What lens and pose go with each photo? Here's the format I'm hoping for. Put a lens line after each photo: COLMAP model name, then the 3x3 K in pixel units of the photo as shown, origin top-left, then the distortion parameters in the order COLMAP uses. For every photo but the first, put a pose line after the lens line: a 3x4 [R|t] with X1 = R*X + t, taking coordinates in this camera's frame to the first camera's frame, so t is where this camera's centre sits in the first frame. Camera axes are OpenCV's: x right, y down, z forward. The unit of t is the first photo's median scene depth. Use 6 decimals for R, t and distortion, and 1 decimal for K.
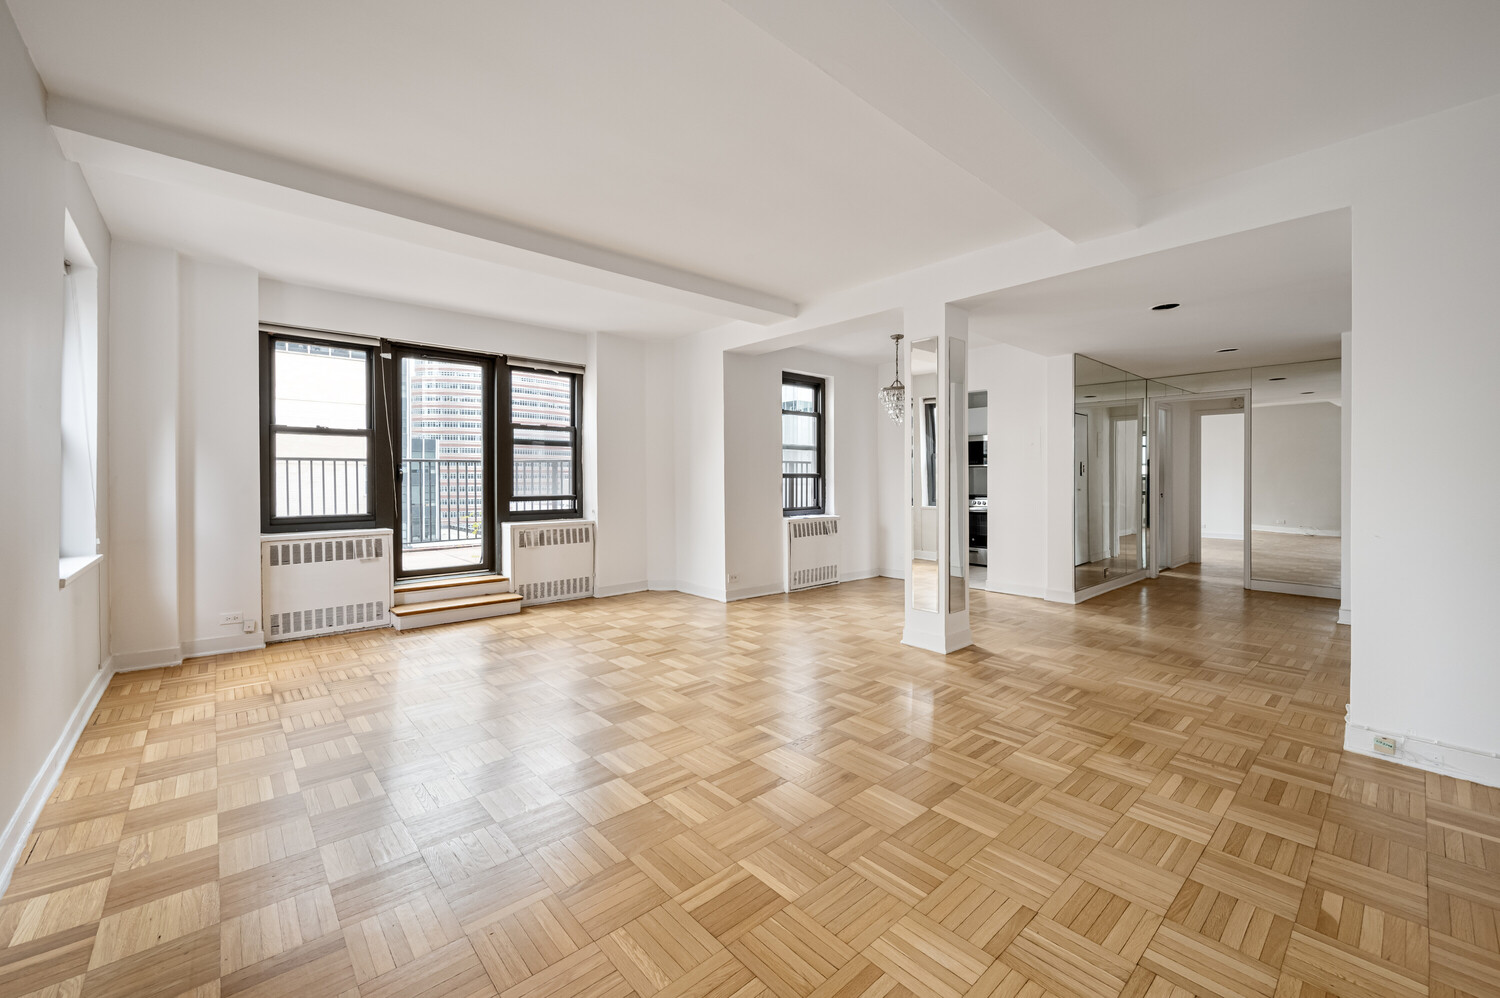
lens RADIAL K [[596.7, 0, 749.1], [0, 596.7, 484.4], [0, 0, 1]] dist [0.000086, -0.000002]
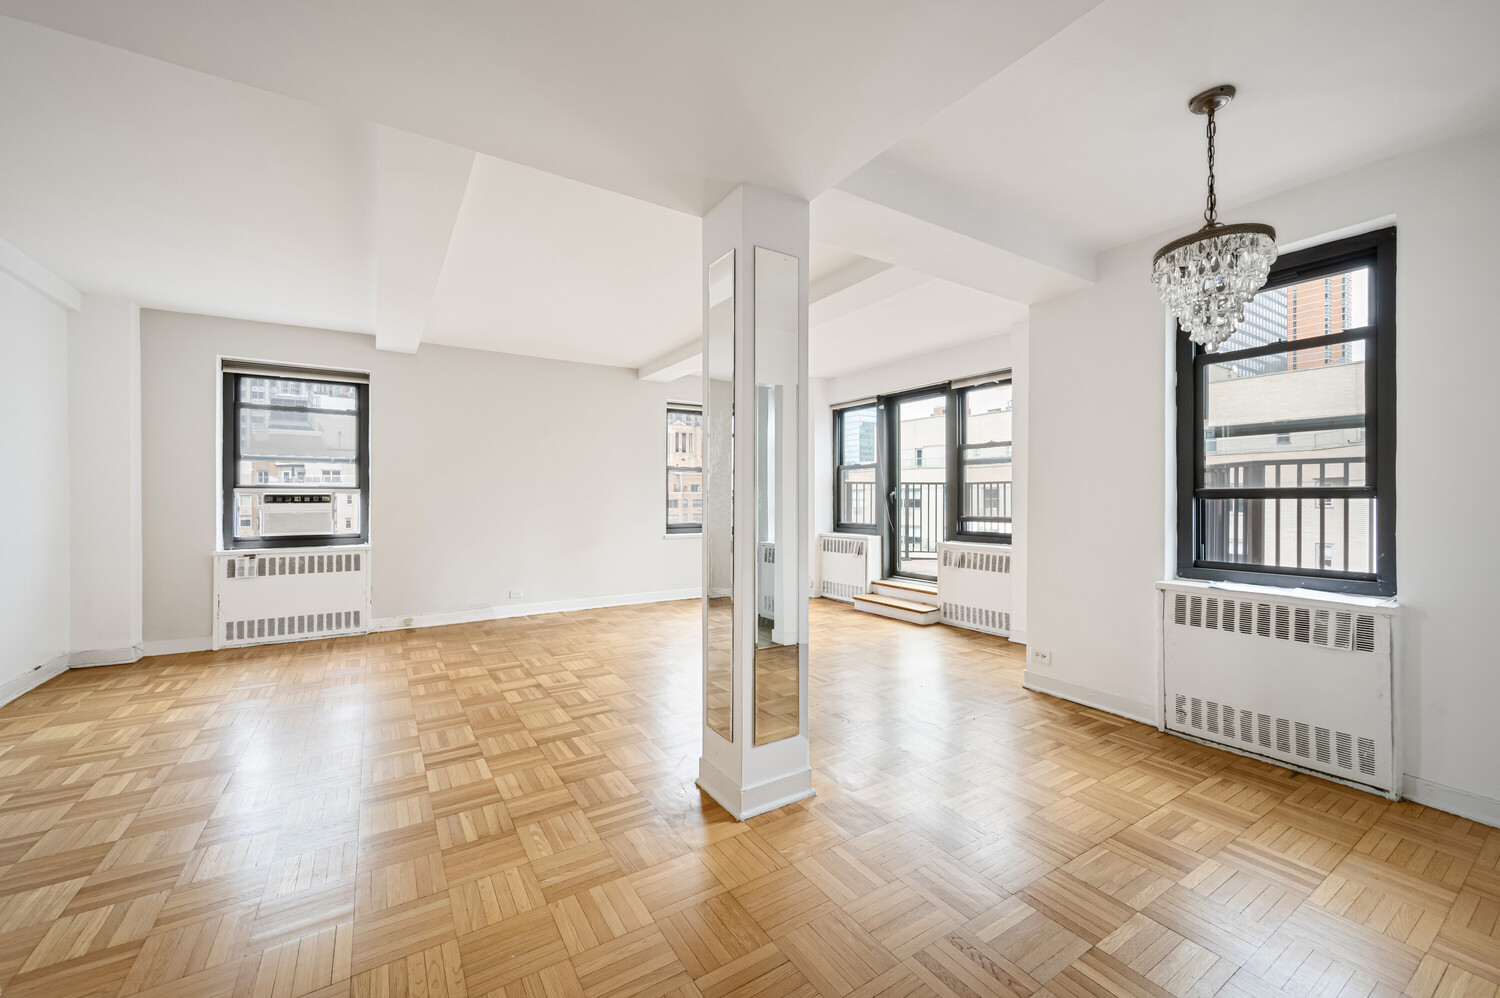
lens RADIAL K [[591.1, 0, 750.0], [0, 591.1, 499.0], [0, 0, 1]] dist [-0.000136, -0.000021]
pose [[-0.162371, 0.003569, -0.986723, 0.640861], [-0.004944, 0.999978, 0.004430, -0.011901], [0.986717, 0.005598, -0.162349, 0.788948]]
